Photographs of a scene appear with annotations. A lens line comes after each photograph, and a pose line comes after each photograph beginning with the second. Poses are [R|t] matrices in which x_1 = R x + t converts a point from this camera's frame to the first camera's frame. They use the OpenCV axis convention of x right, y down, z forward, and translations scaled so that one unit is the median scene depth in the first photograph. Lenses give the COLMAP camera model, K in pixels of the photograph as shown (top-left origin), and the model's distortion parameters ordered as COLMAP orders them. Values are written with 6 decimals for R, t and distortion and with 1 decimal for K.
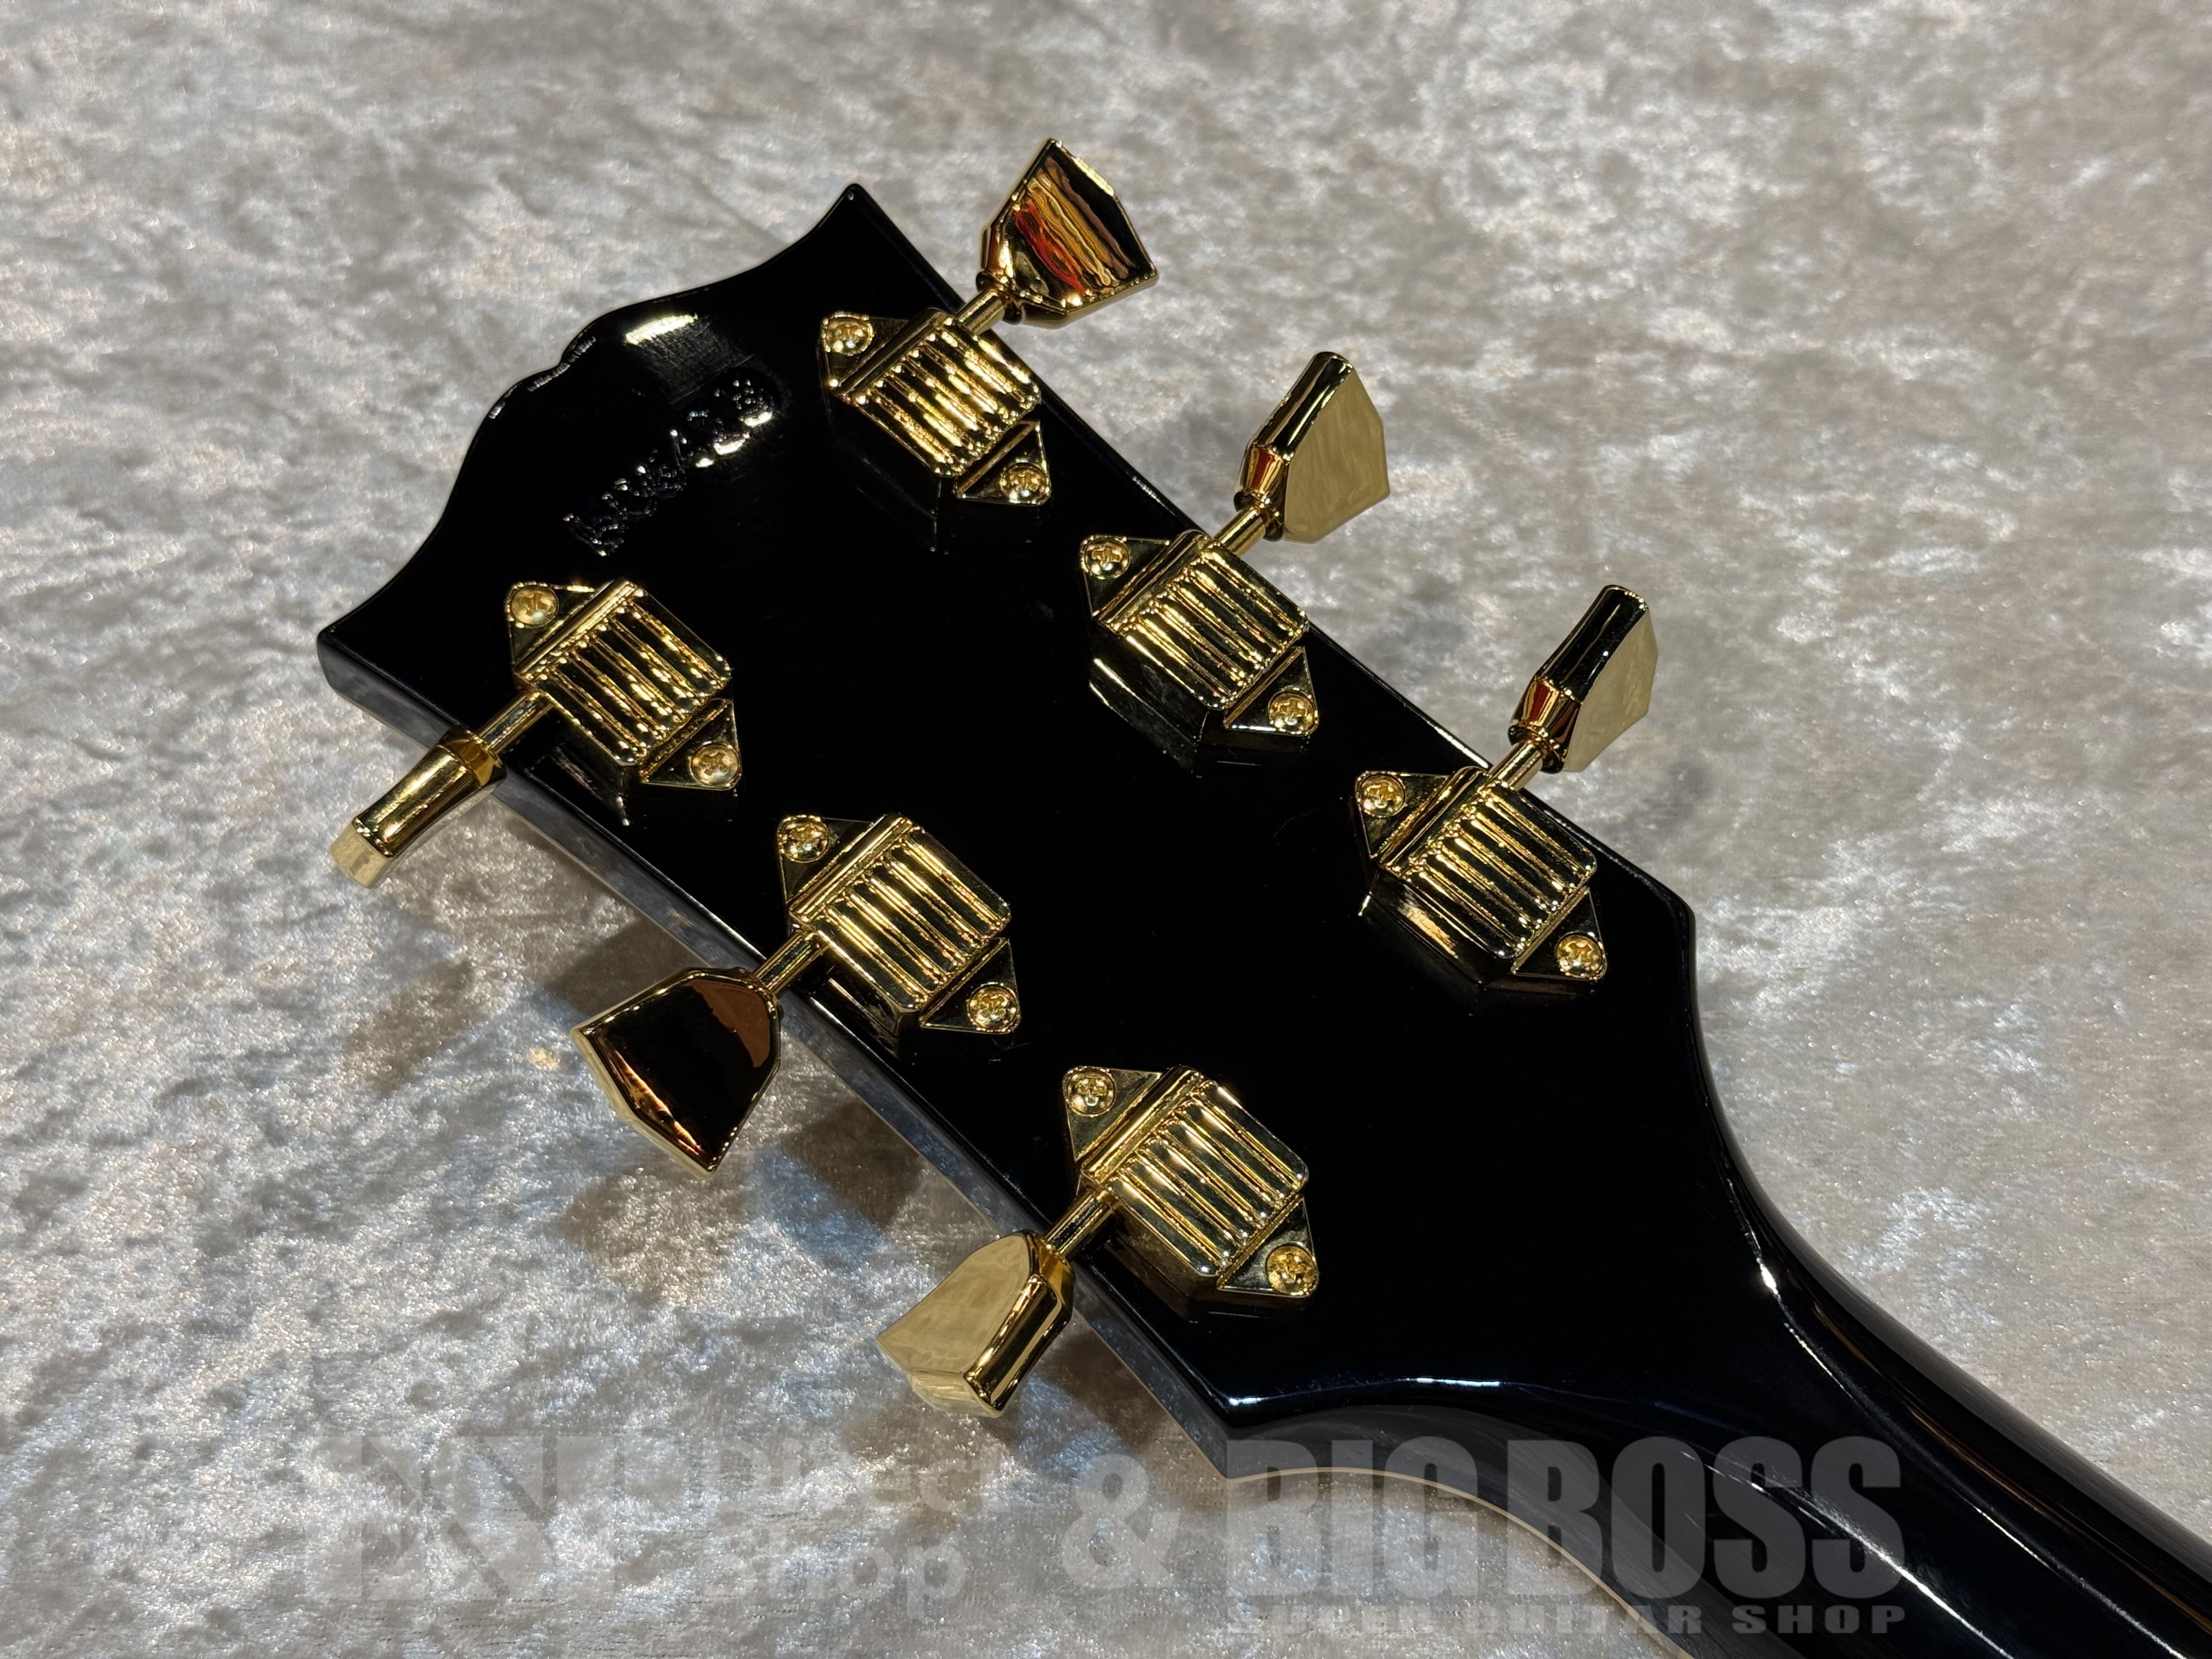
lens RADIAL K [[3046.4, 0, 1112.7], [0, 3046.4, 837.2], [0, 0, 1]] dist [0.177363, -0.389022]
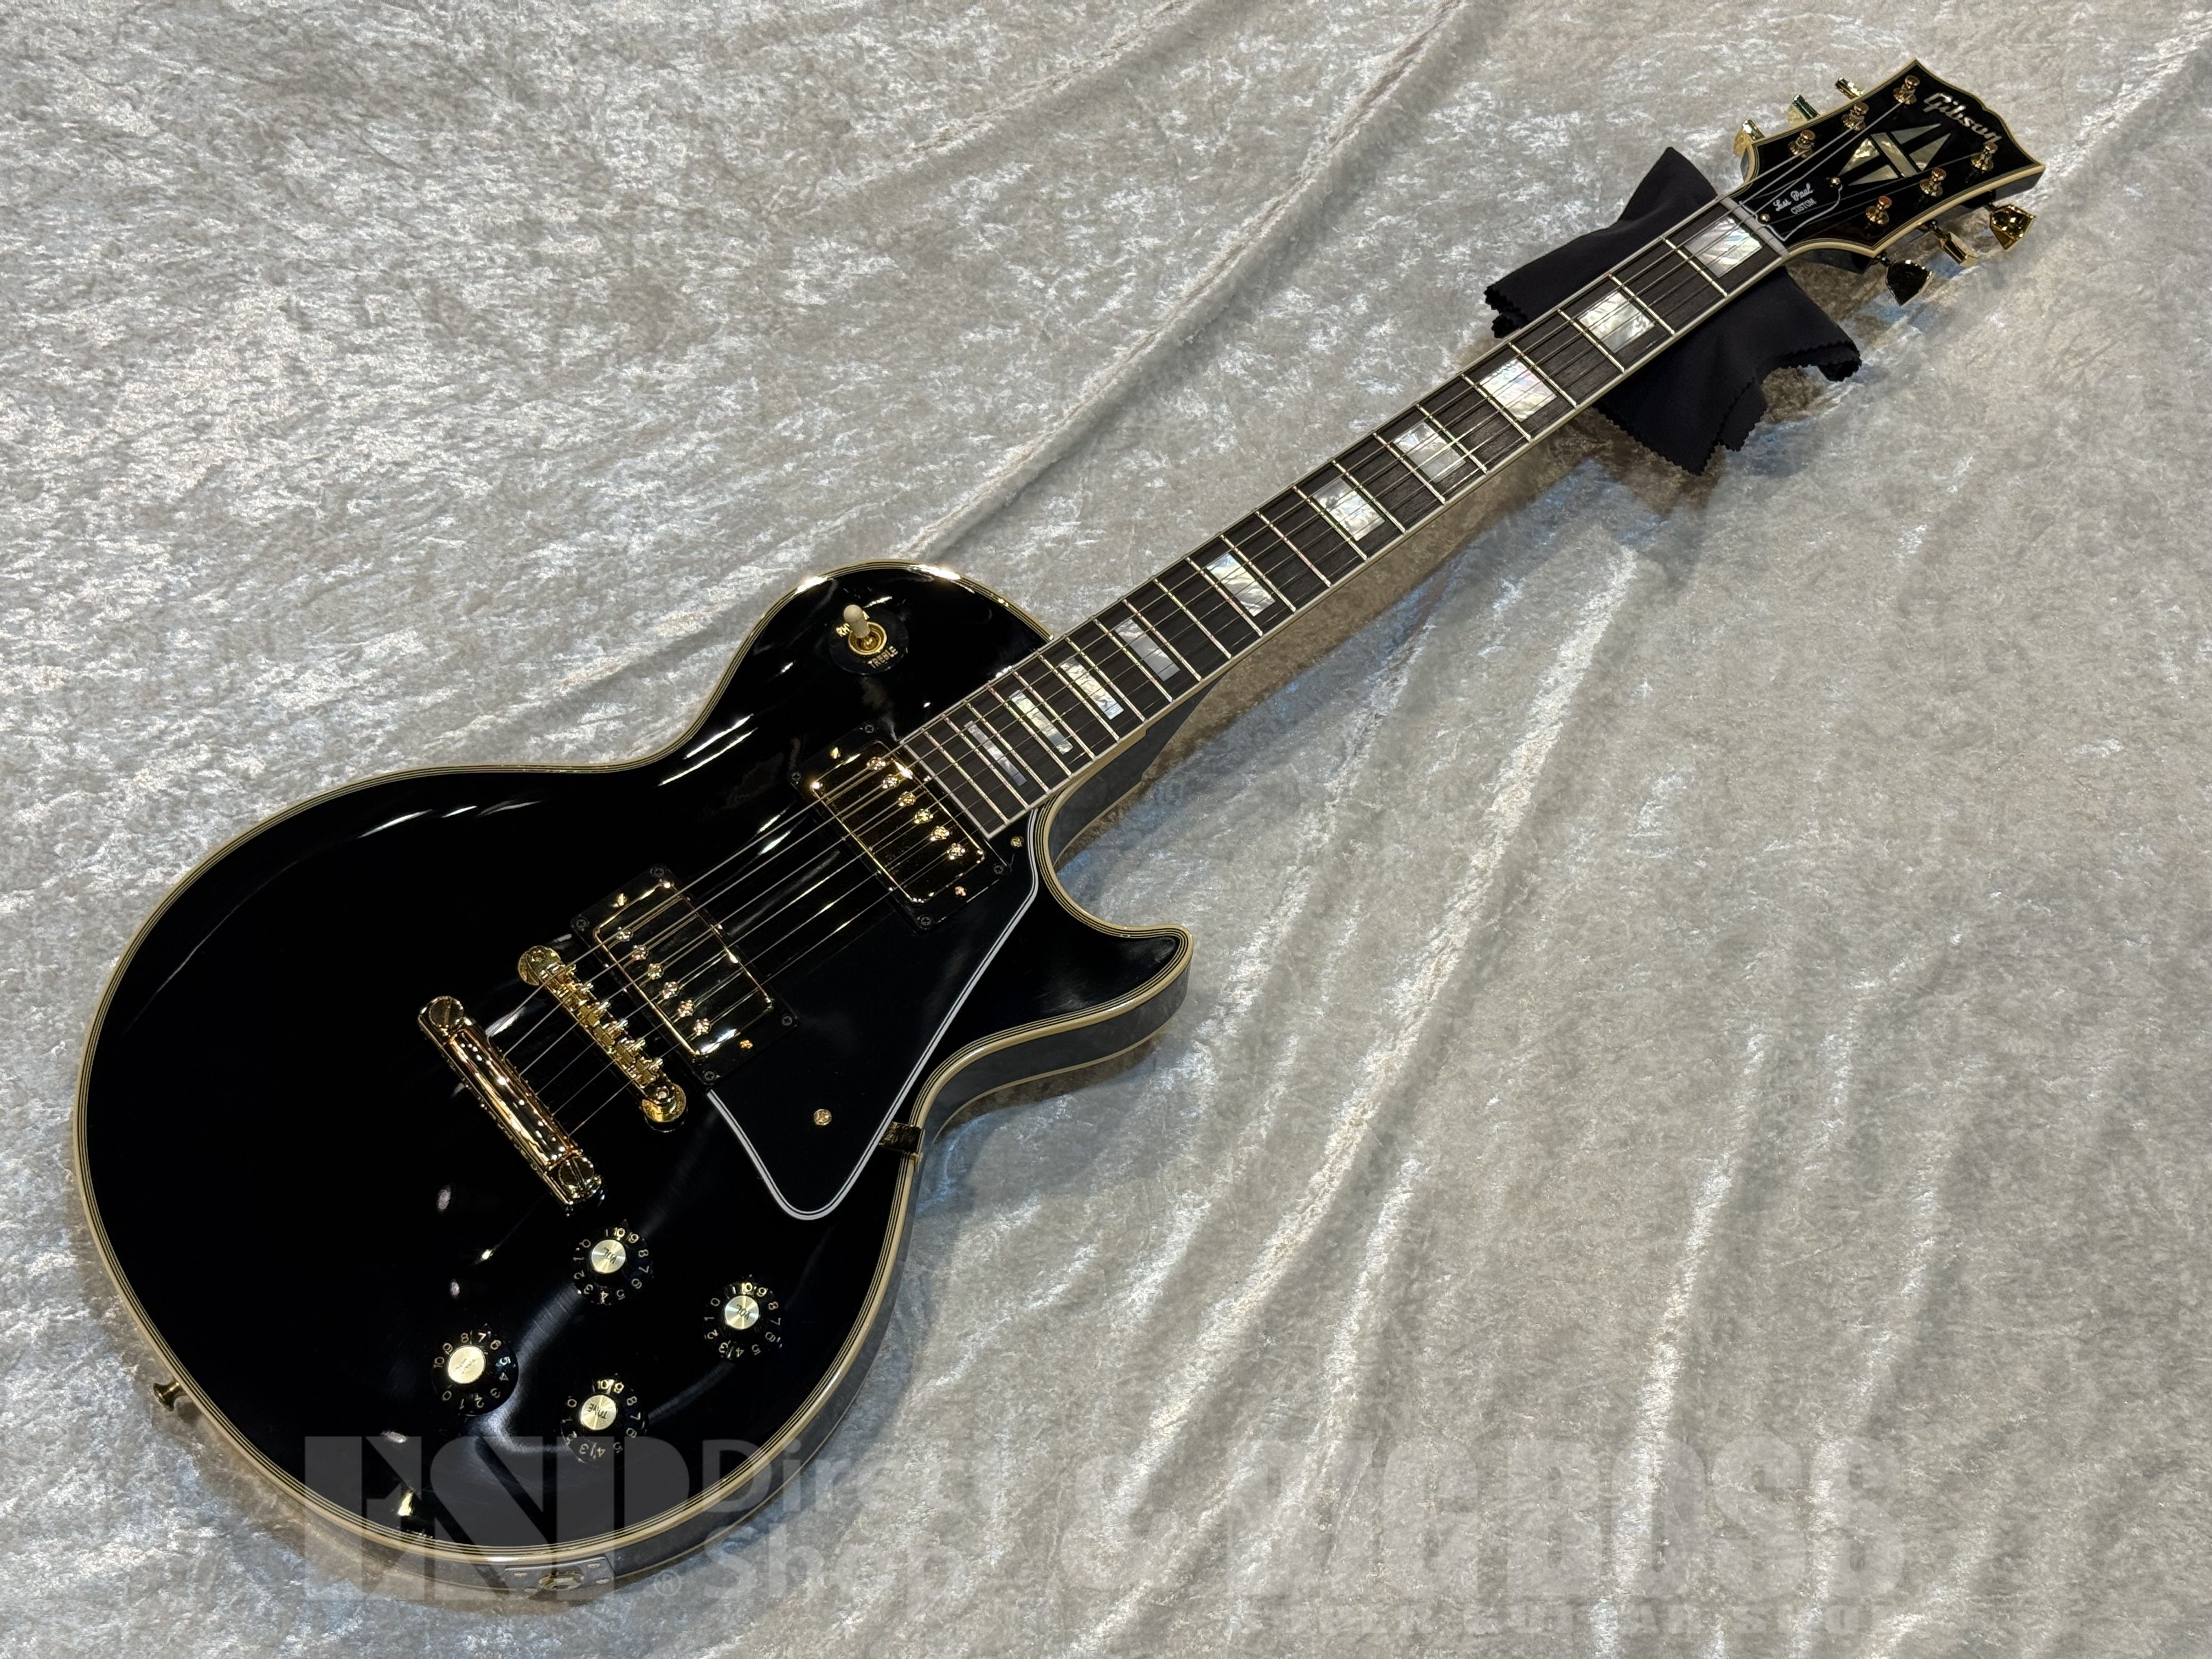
lens RADIAL K [[3046.4, 0, 1112.7], [0, 3046.4, 837.2], [0, 0, 1]] dist [0.177363, -0.389022]
pose [[0.987411, -0.007109, 0.158014, 0.132486], [-0.008556, 0.995126, 0.098236, 0.200716], [-0.157943, -0.098351, 0.982538, -2.517290]]
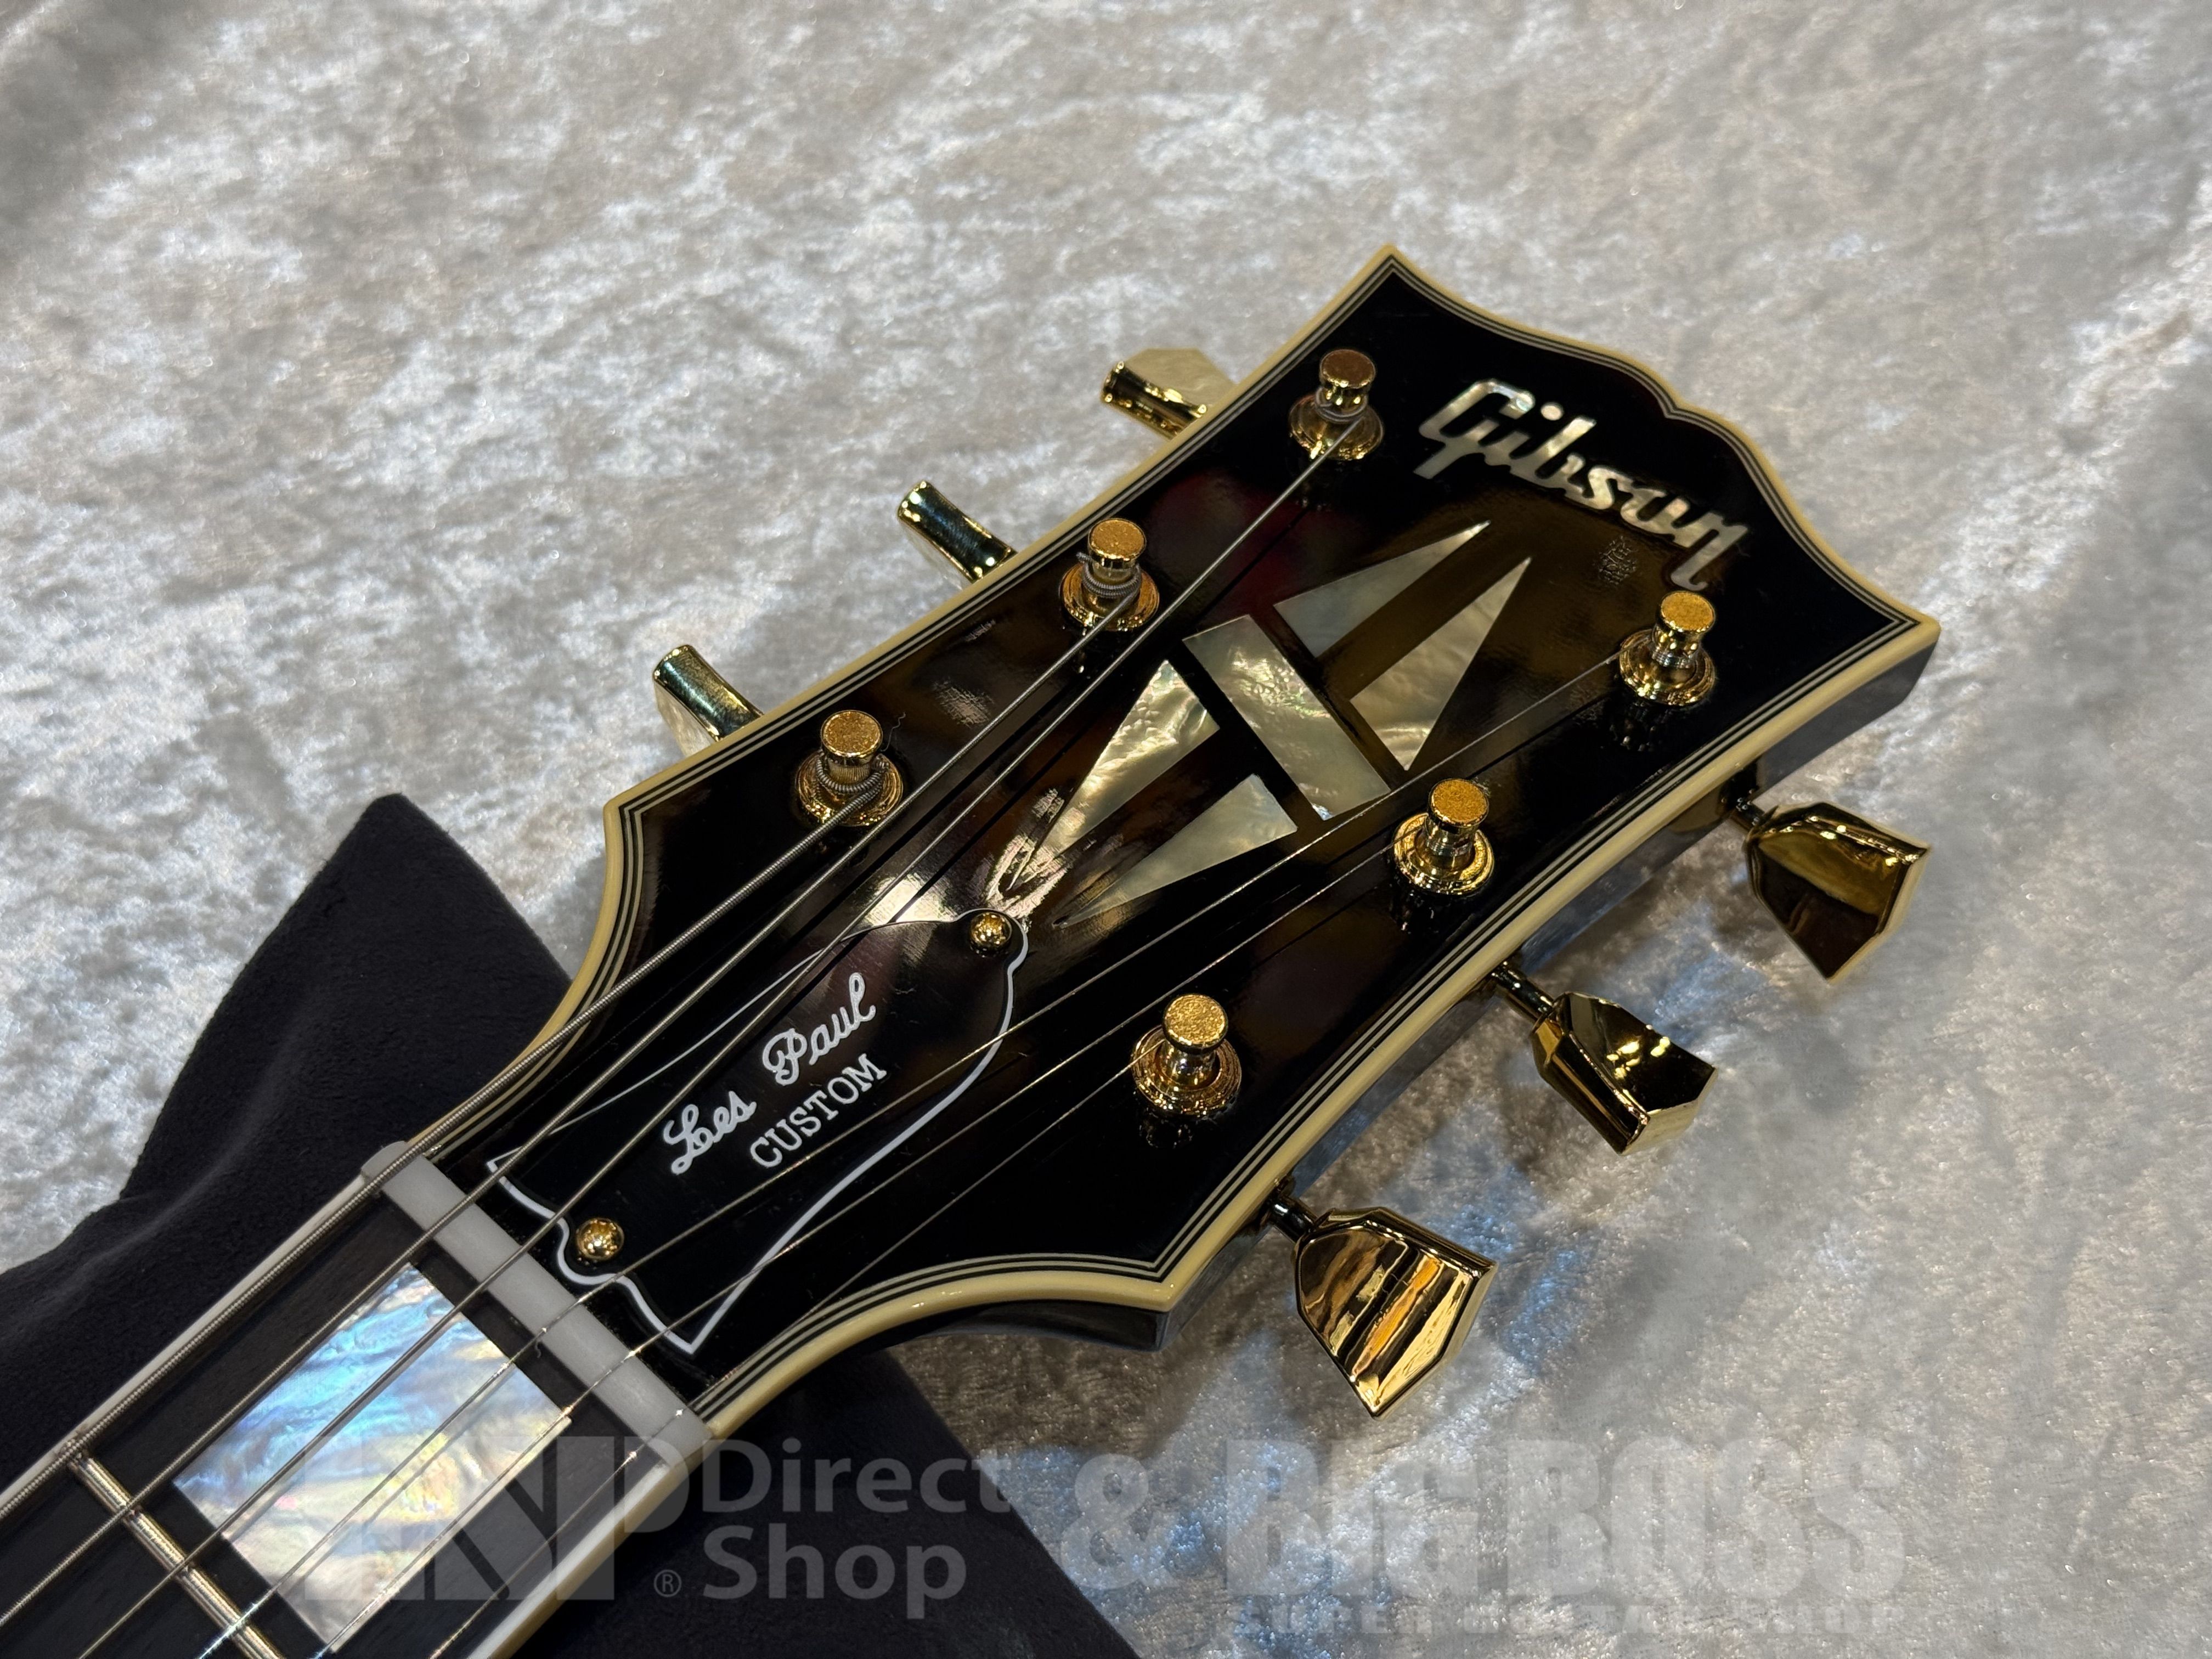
lens RADIAL K [[3046.4, 0, 1112.7], [0, 3046.4, 837.2], [0, 0, 1]] dist [0.177363, -0.389022]
pose [[0.981606, -0.155552, 0.110695, 1.388632], [0.143161, 0.983311, 0.112270, -0.285146], [-0.126311, -0.094357, 0.987493, -0.019480]]
